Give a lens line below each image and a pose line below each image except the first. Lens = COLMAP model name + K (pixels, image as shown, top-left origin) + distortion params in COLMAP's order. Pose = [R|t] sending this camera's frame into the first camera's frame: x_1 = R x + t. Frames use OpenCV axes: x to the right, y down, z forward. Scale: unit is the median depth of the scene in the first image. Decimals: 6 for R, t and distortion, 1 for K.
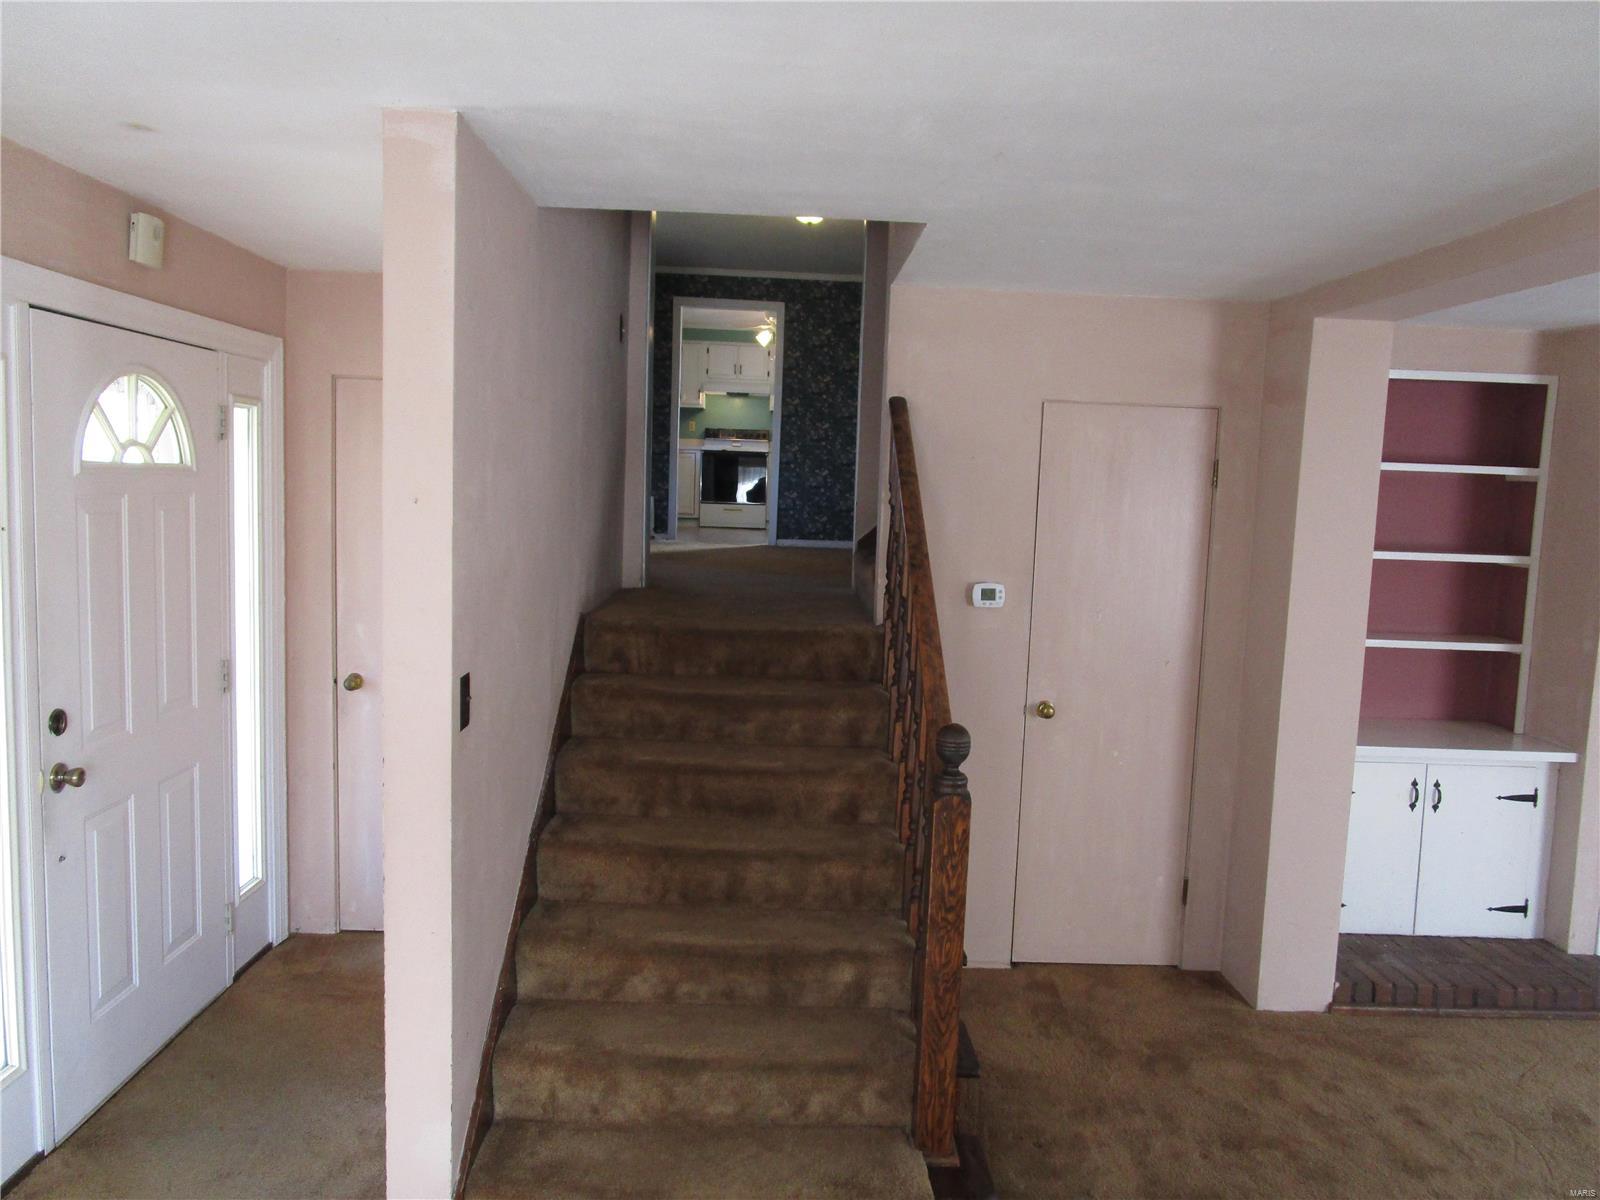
lens RADIAL K [[1163.4, 0, 800.0], [0, 1163.4, 600.5], [0, 0, 1]] dist [-0.014056, 0.014076]
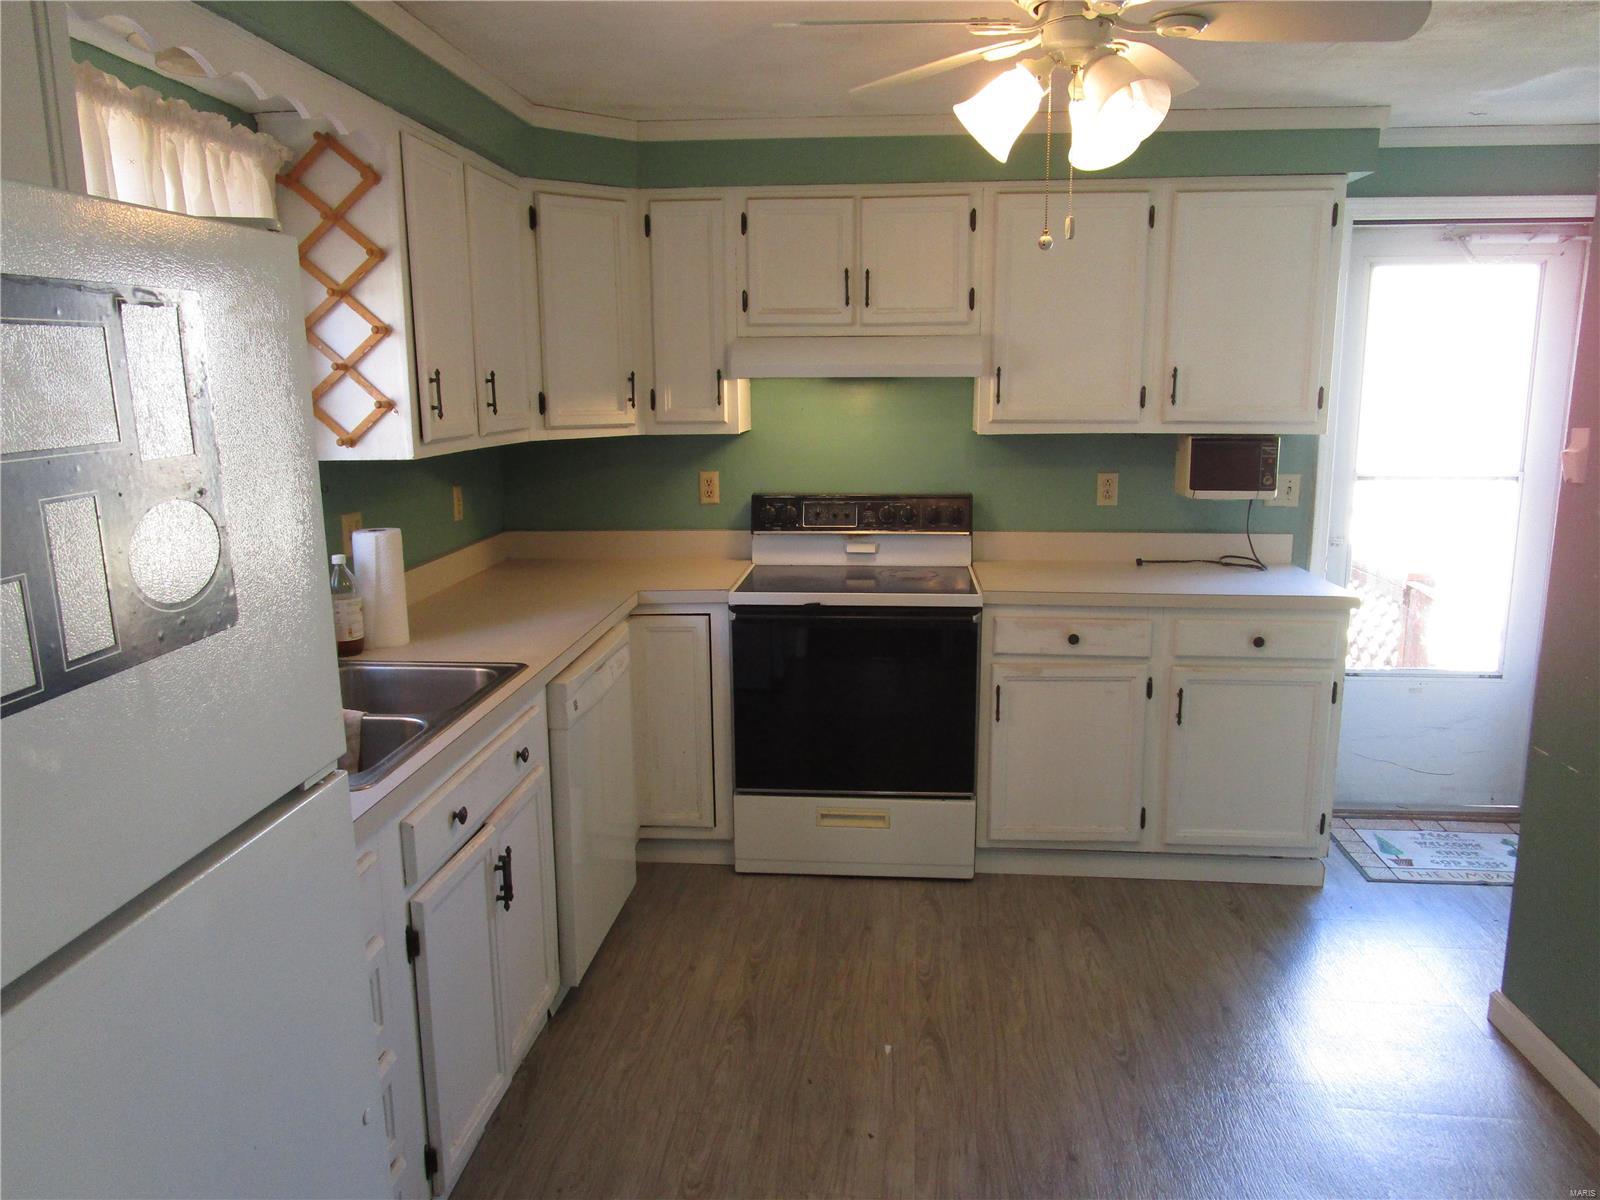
lens RADIAL K [[1163.4, 0, 801.1], [0, 1163.4, 600.6], [0, 0, 1]] dist [-0.014056, 0.014076]
pose [[0.993283, -0.023092, -0.113380, -0.037038], [0.033276, 0.995496, 0.088769, -0.149536], [0.110820, -0.091946, 0.989578, 0.718340]]
